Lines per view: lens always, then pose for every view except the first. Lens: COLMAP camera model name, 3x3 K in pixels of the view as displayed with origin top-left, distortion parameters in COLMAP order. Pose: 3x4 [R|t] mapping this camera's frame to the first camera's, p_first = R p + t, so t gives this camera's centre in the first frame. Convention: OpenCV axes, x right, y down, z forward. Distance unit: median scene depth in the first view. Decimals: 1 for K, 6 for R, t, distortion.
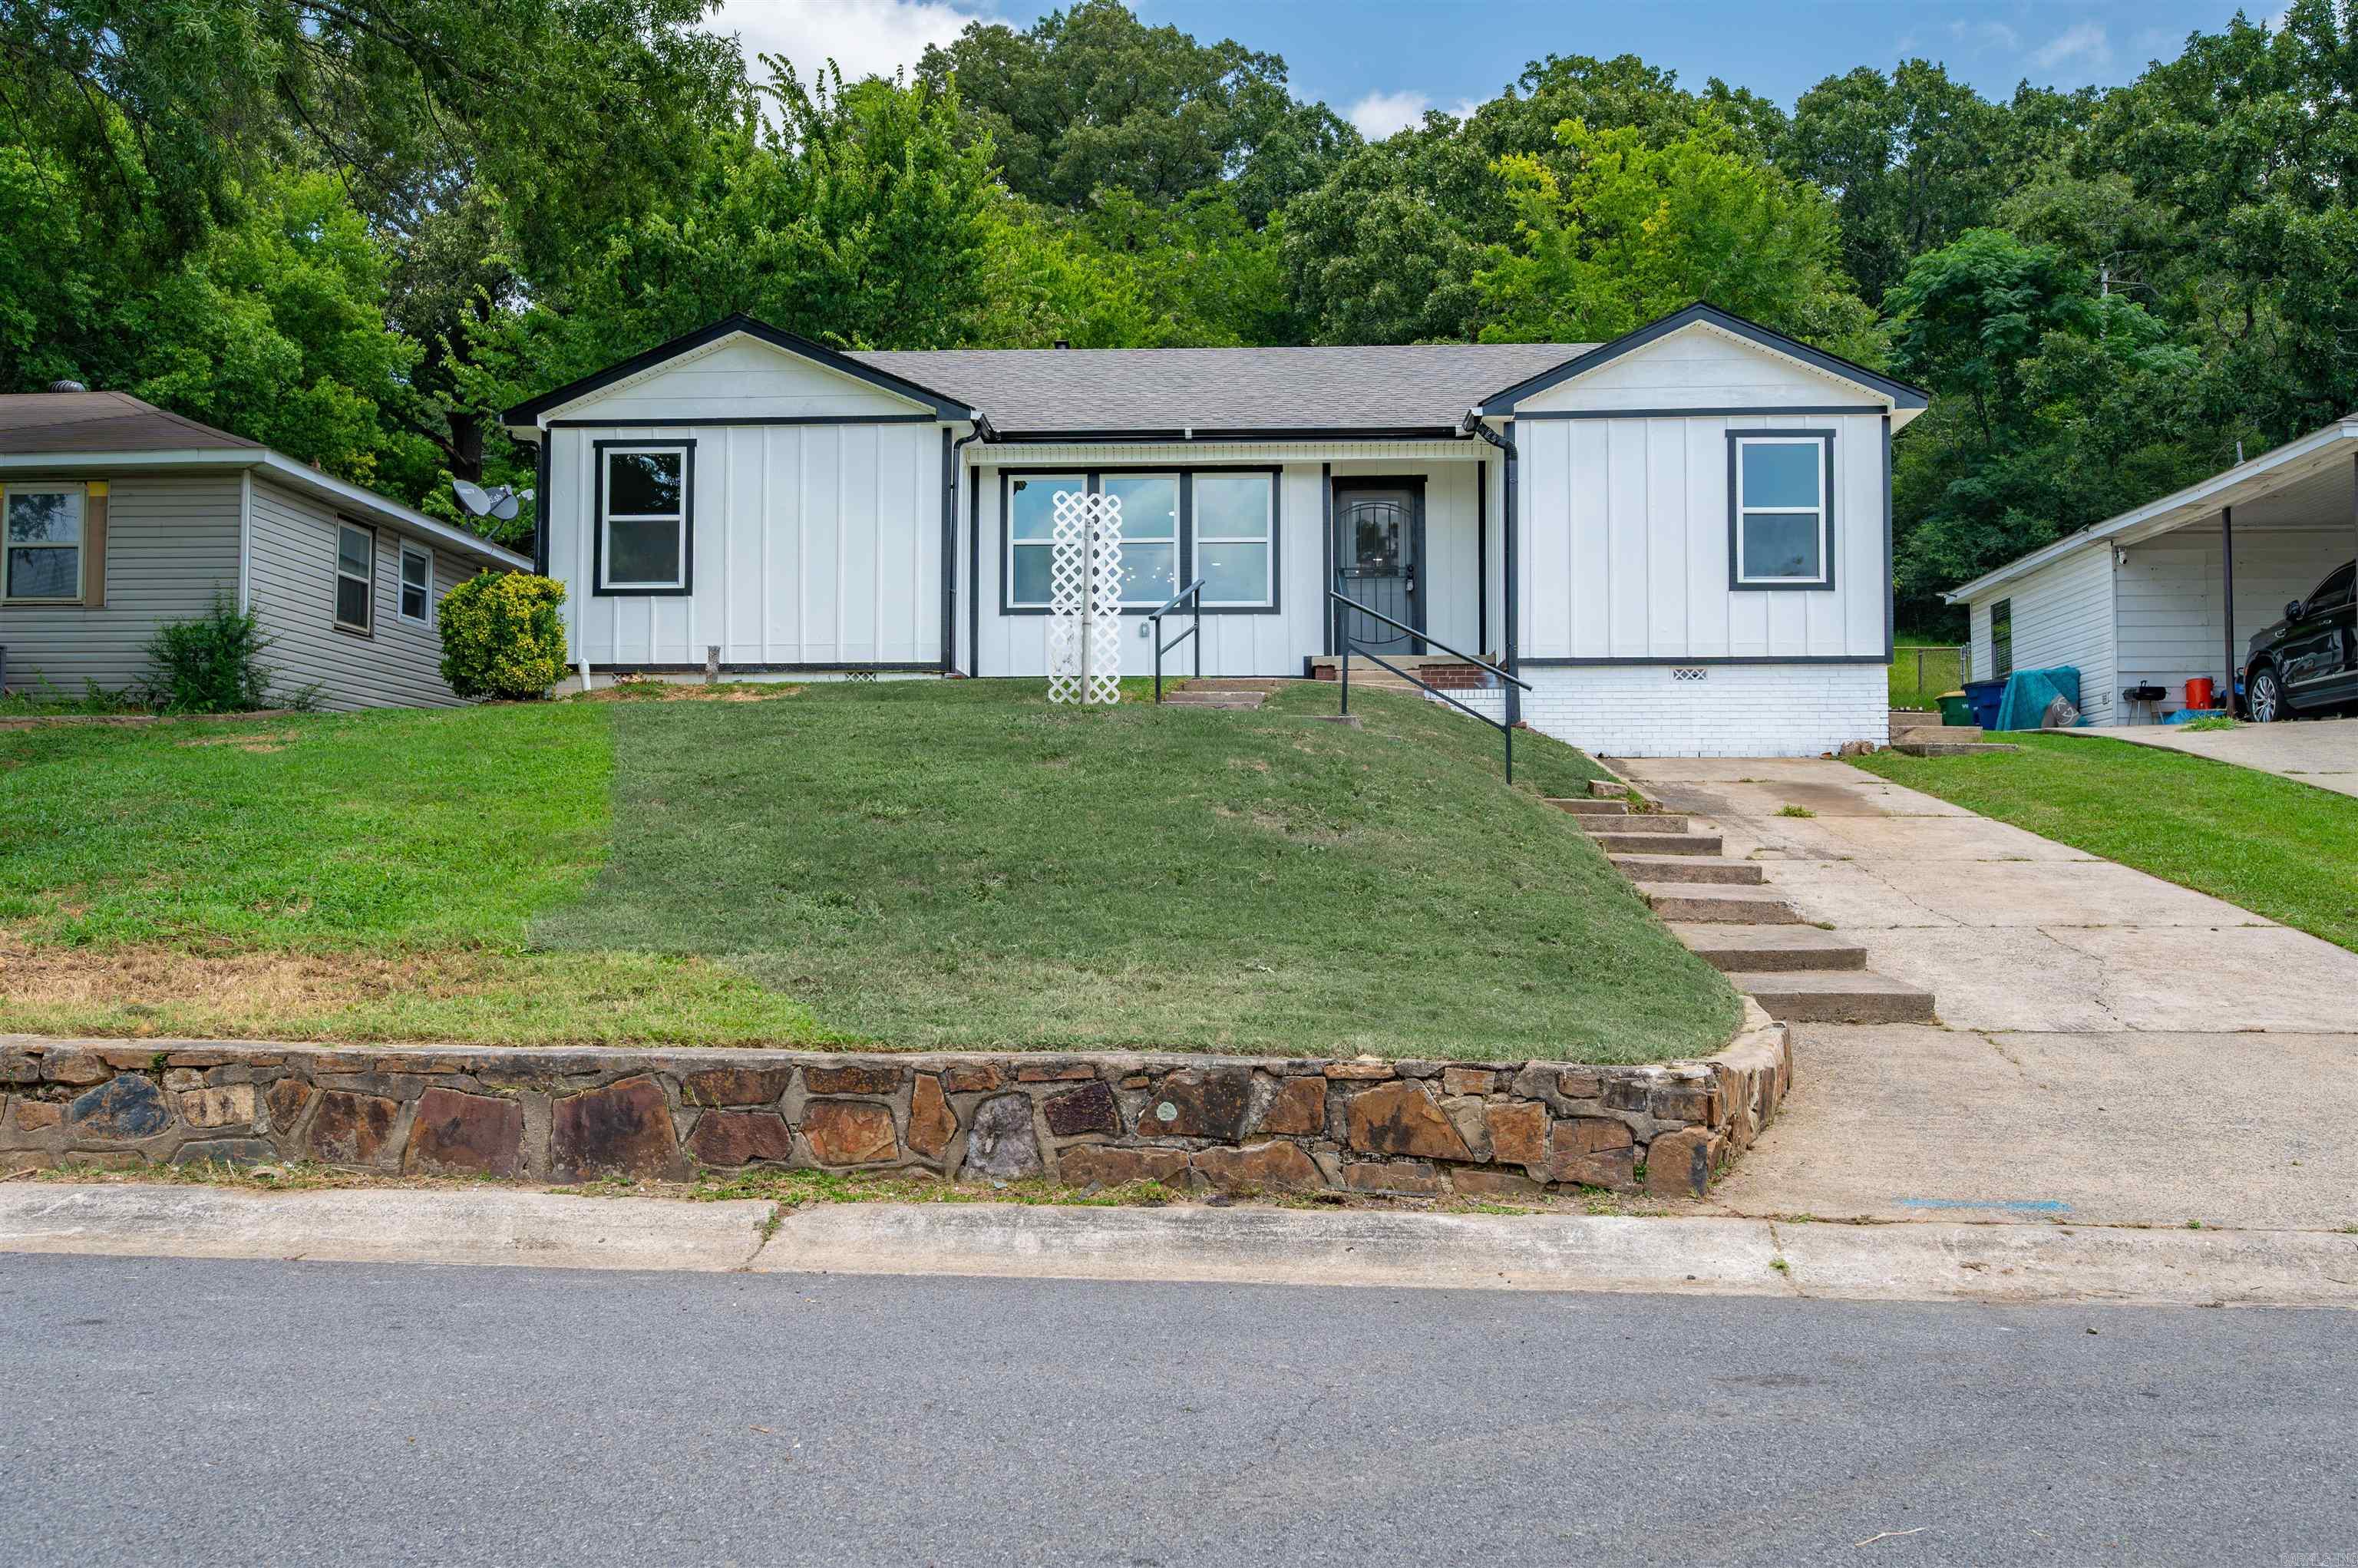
lens RADIAL K [[1969.5, 0, 1179.0], [0, 1969.5, 784.0], [0, 0, 1]] dist [-0.005709, -0.001430]
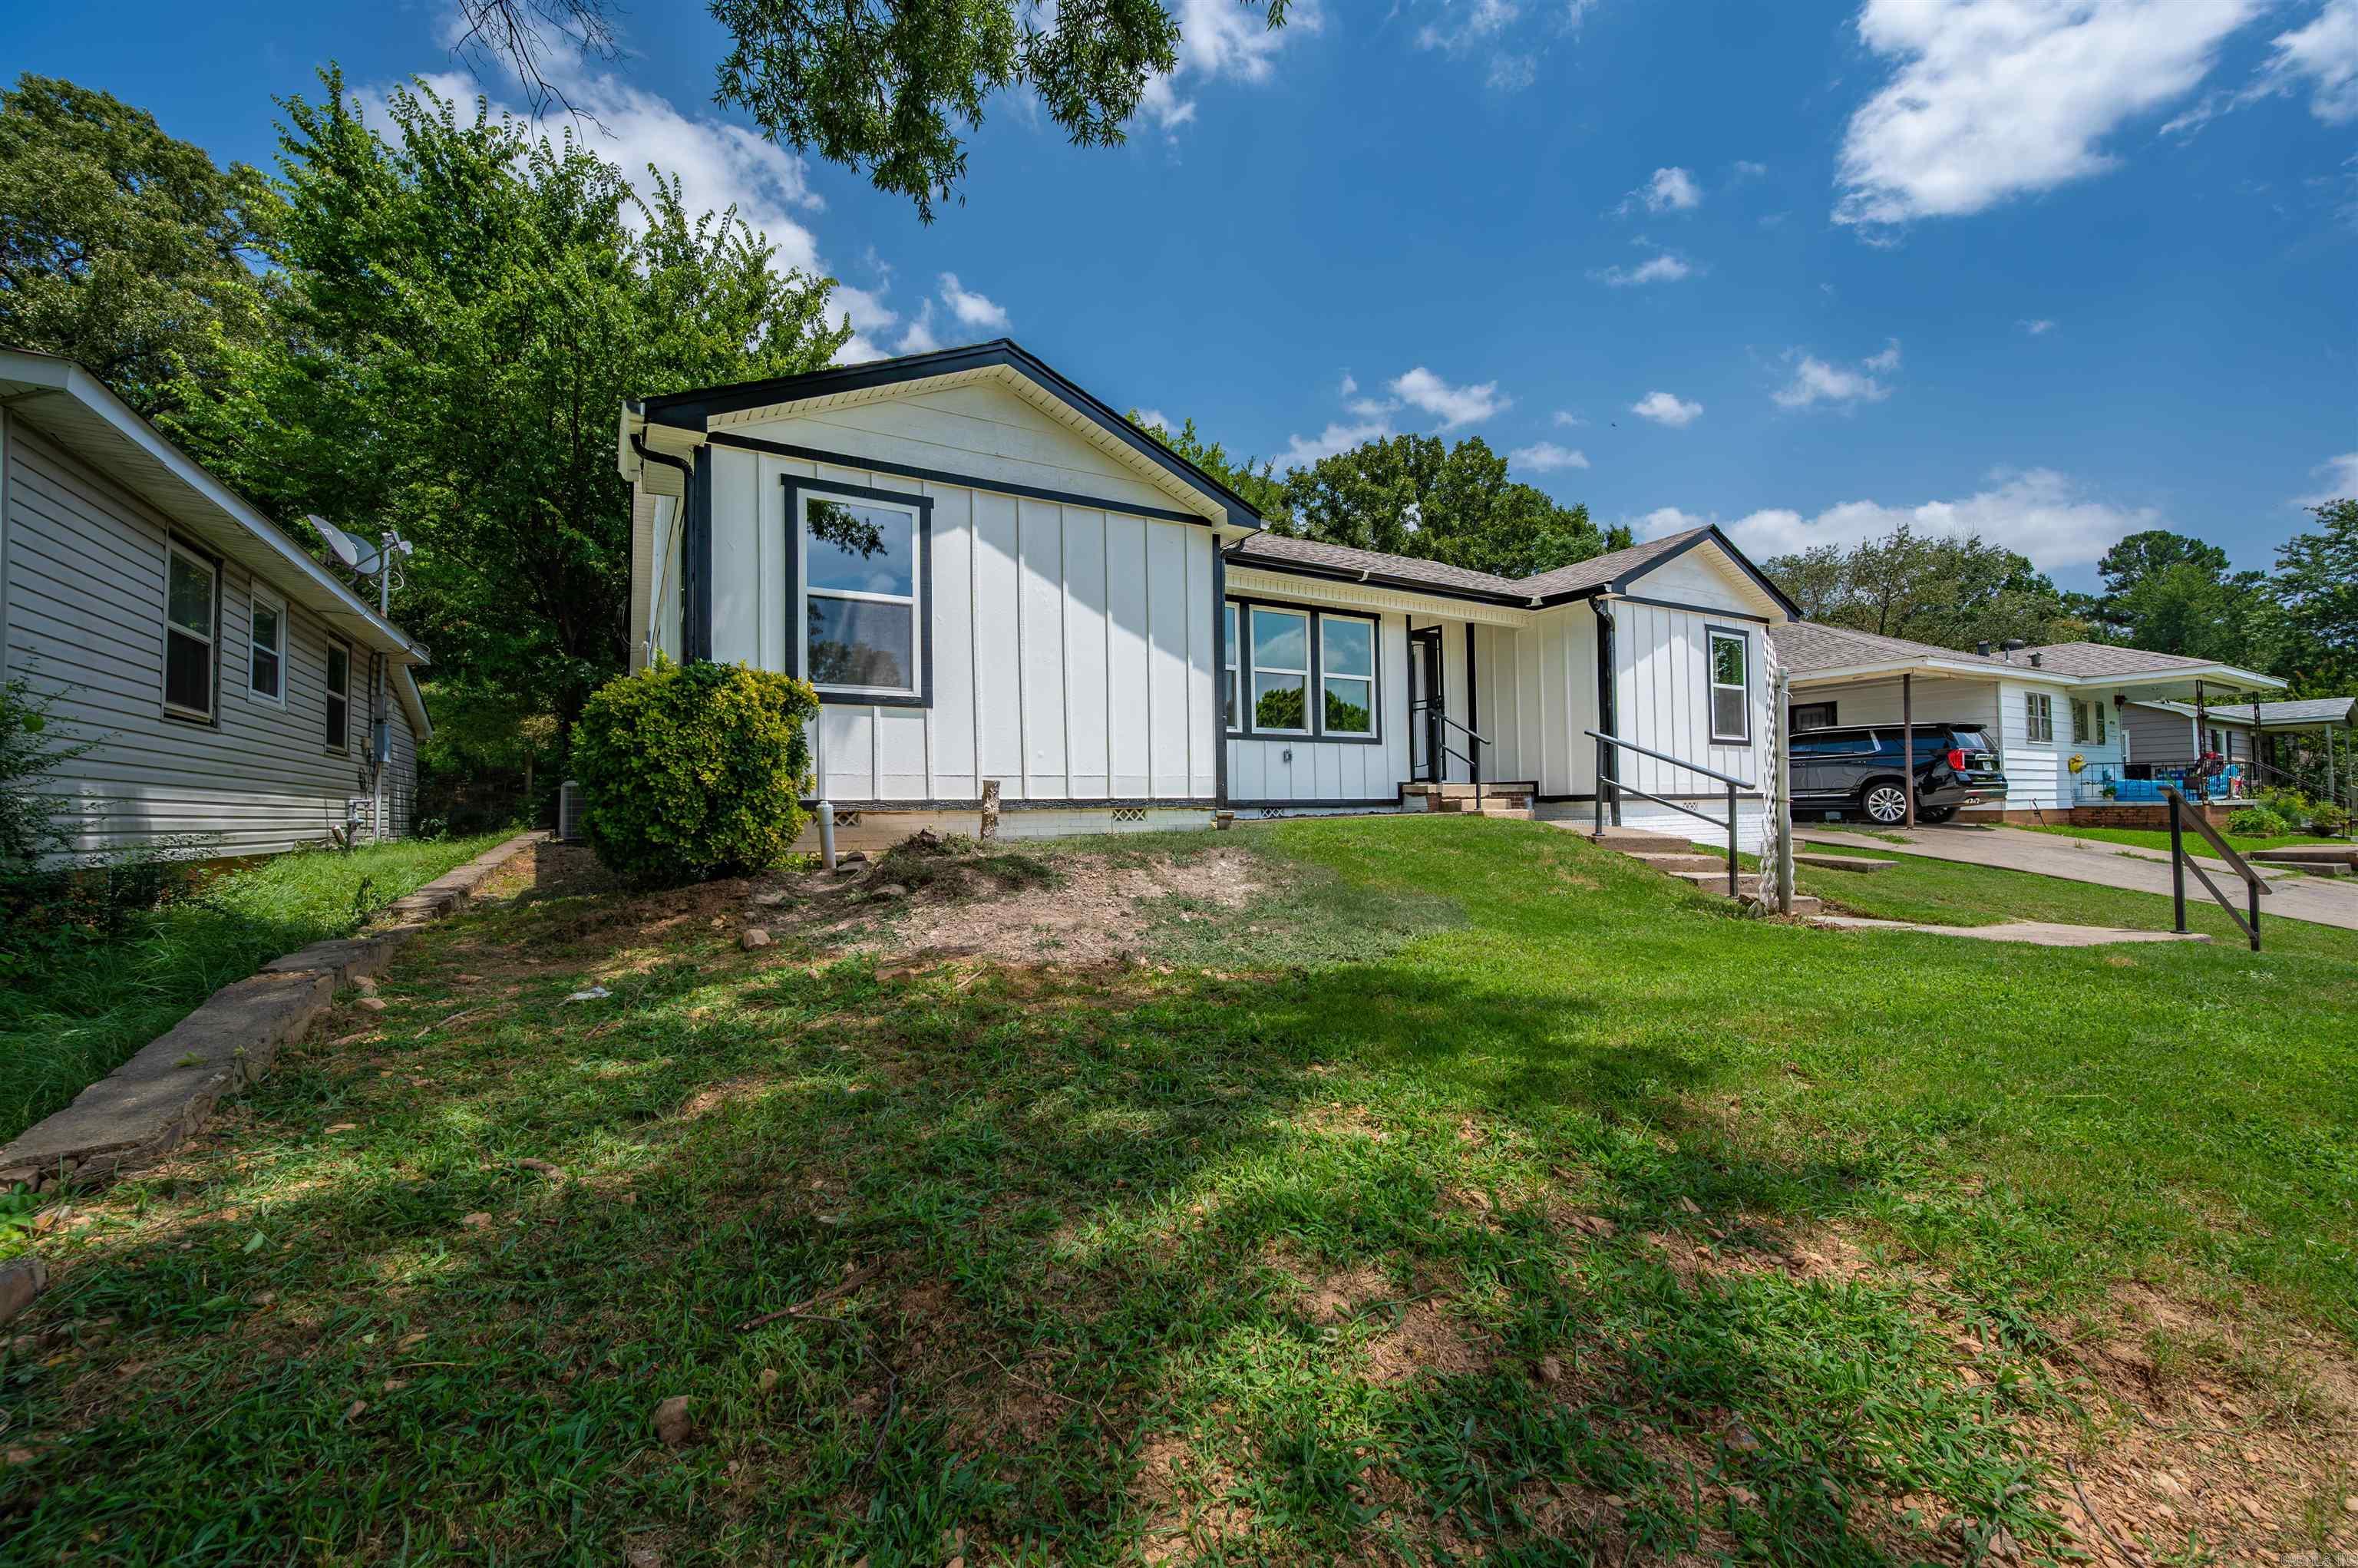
lens RADIAL K [[923.3, 0, 1179.0], [0, 923.3, 784.0], [0, 0, 1]] dist [-0.001293, -0.000118]
pose [[0.839012, 0.005332, 0.544087, -0.361815], [-0.009324, 0.999946, 0.004580, -0.070229], [-0.544034, -0.008915, 0.839016, 0.663939]]
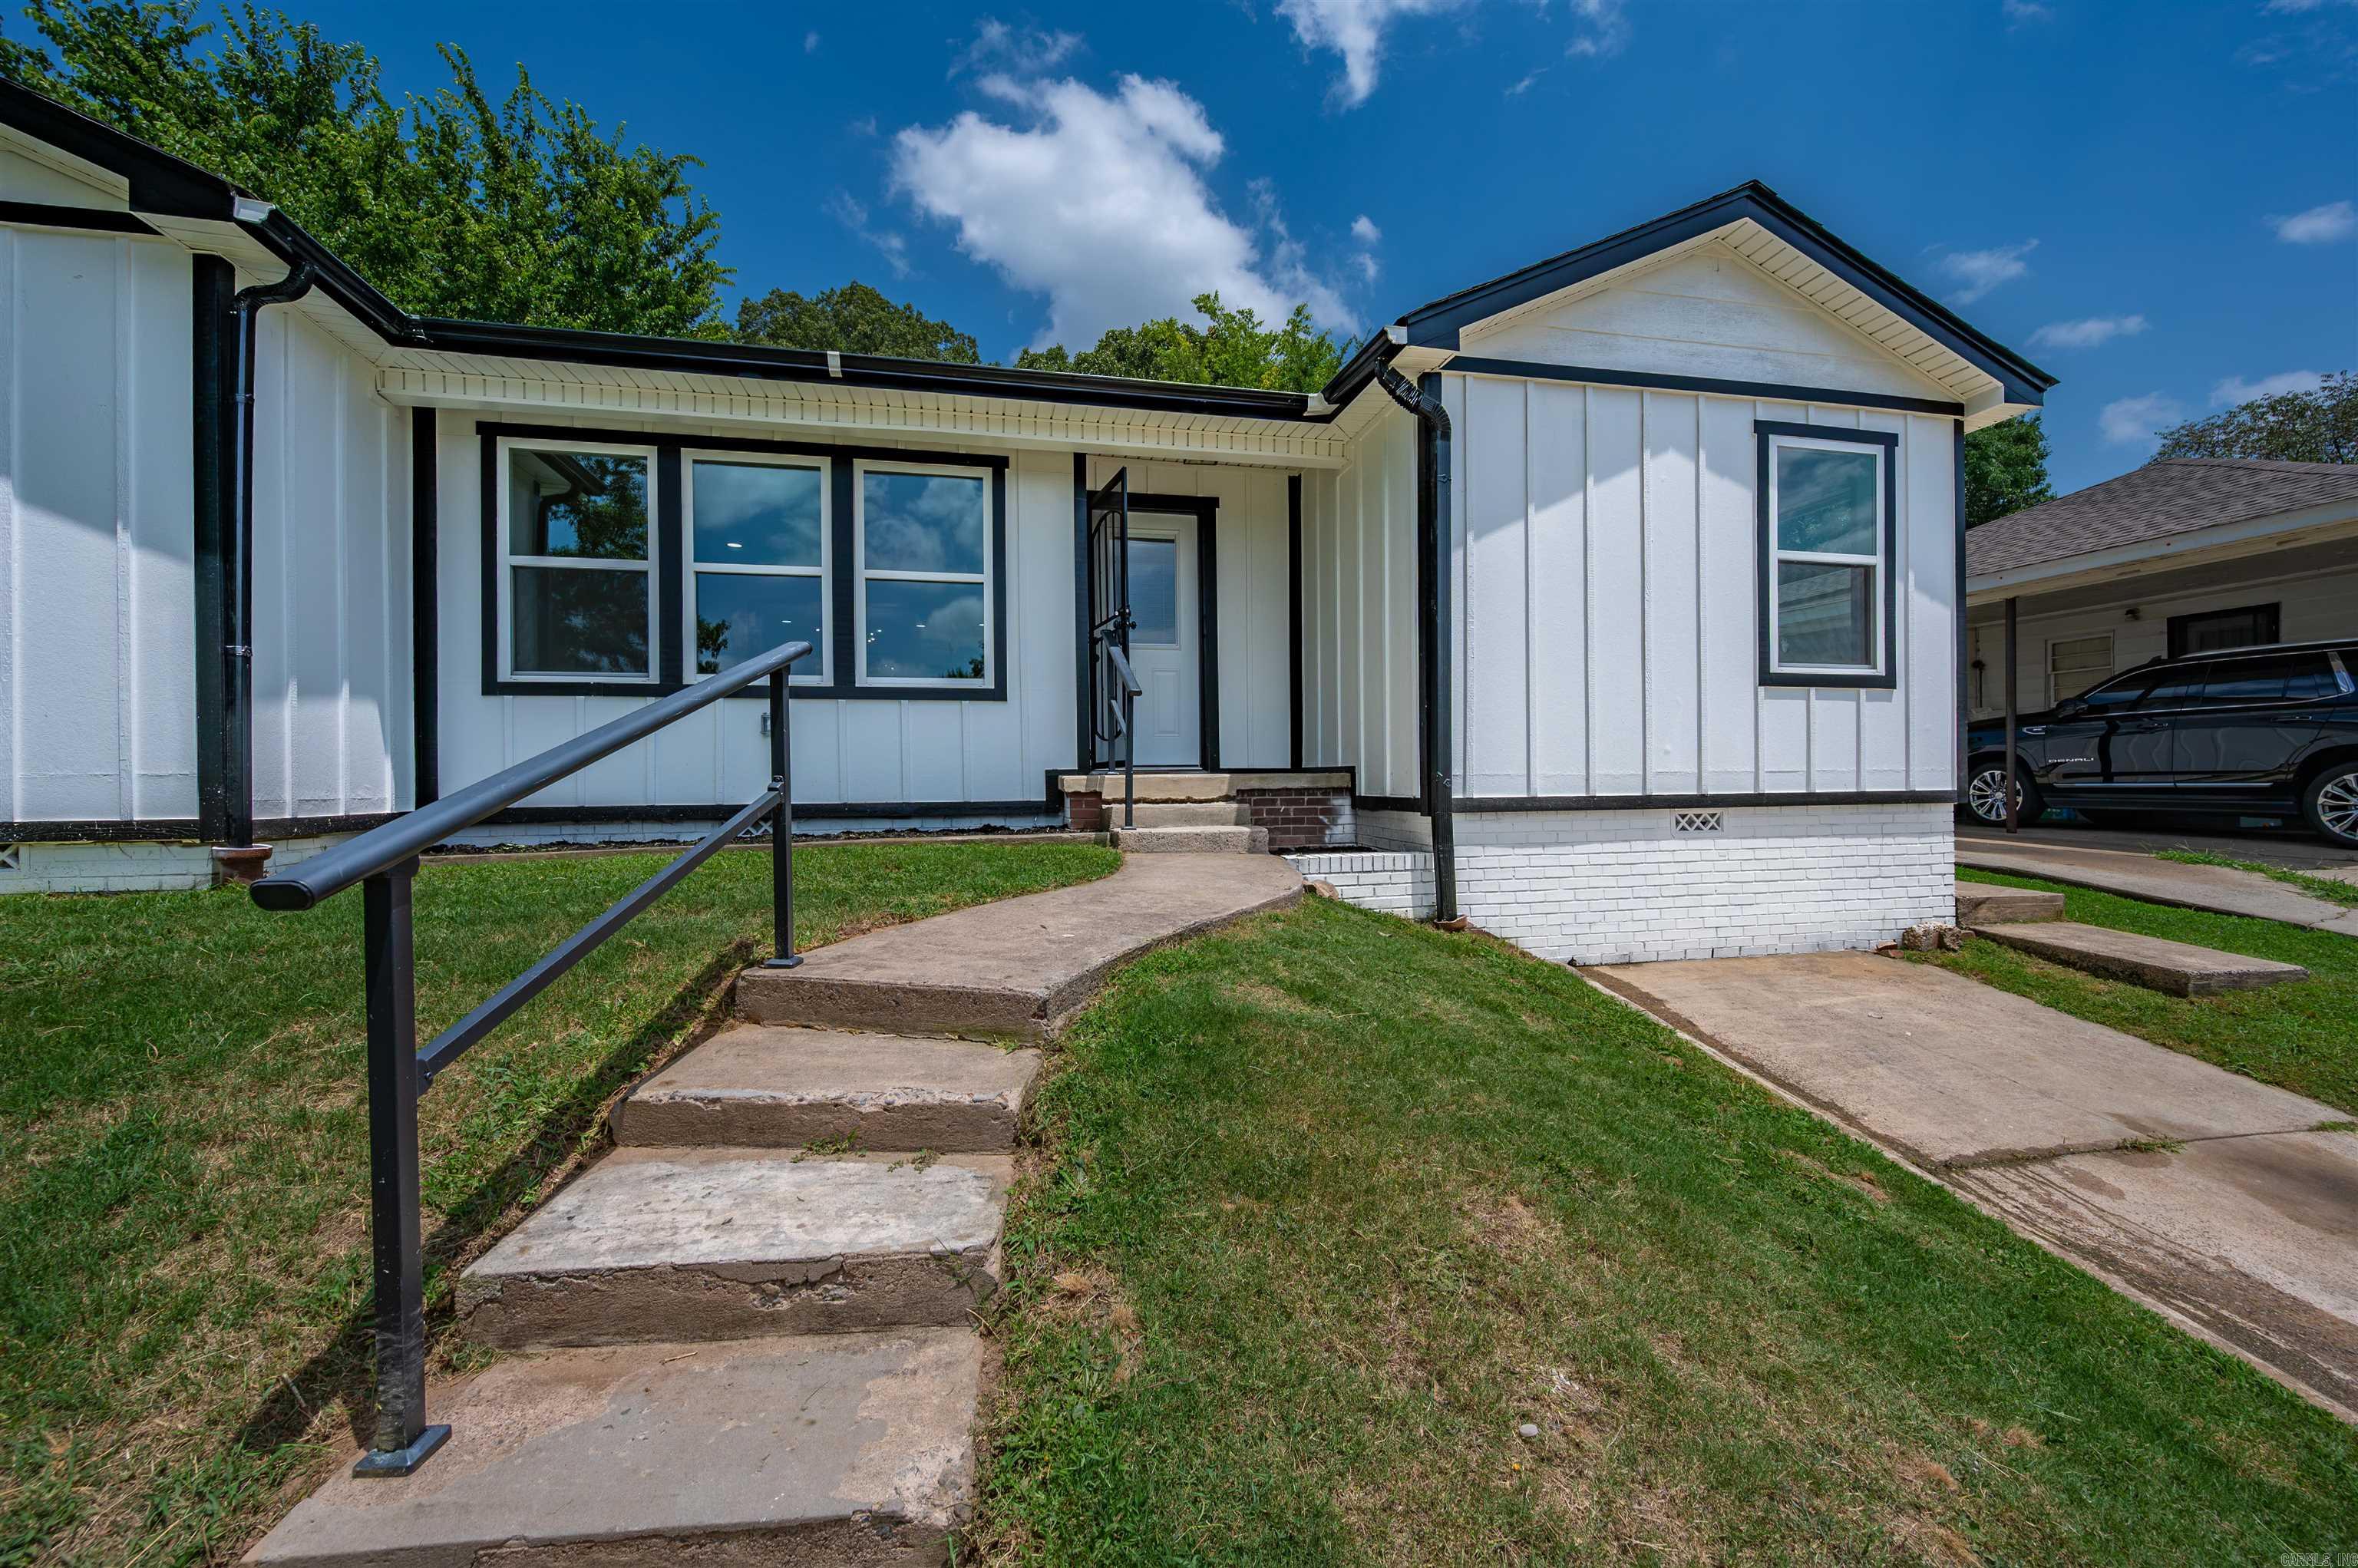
lens RADIAL K [[936.9, 0, 1170.5], [0, 936.9, 783.7], [0, 0, 1]] dist [-0.001301, -0.000186]
pose [[0.966637, -0.007133, 0.256050, 0.028065], [-0.003989, 0.999072, 0.042893, -0.078929], [-0.256119, -0.042483, 0.965711, 0.758696]]
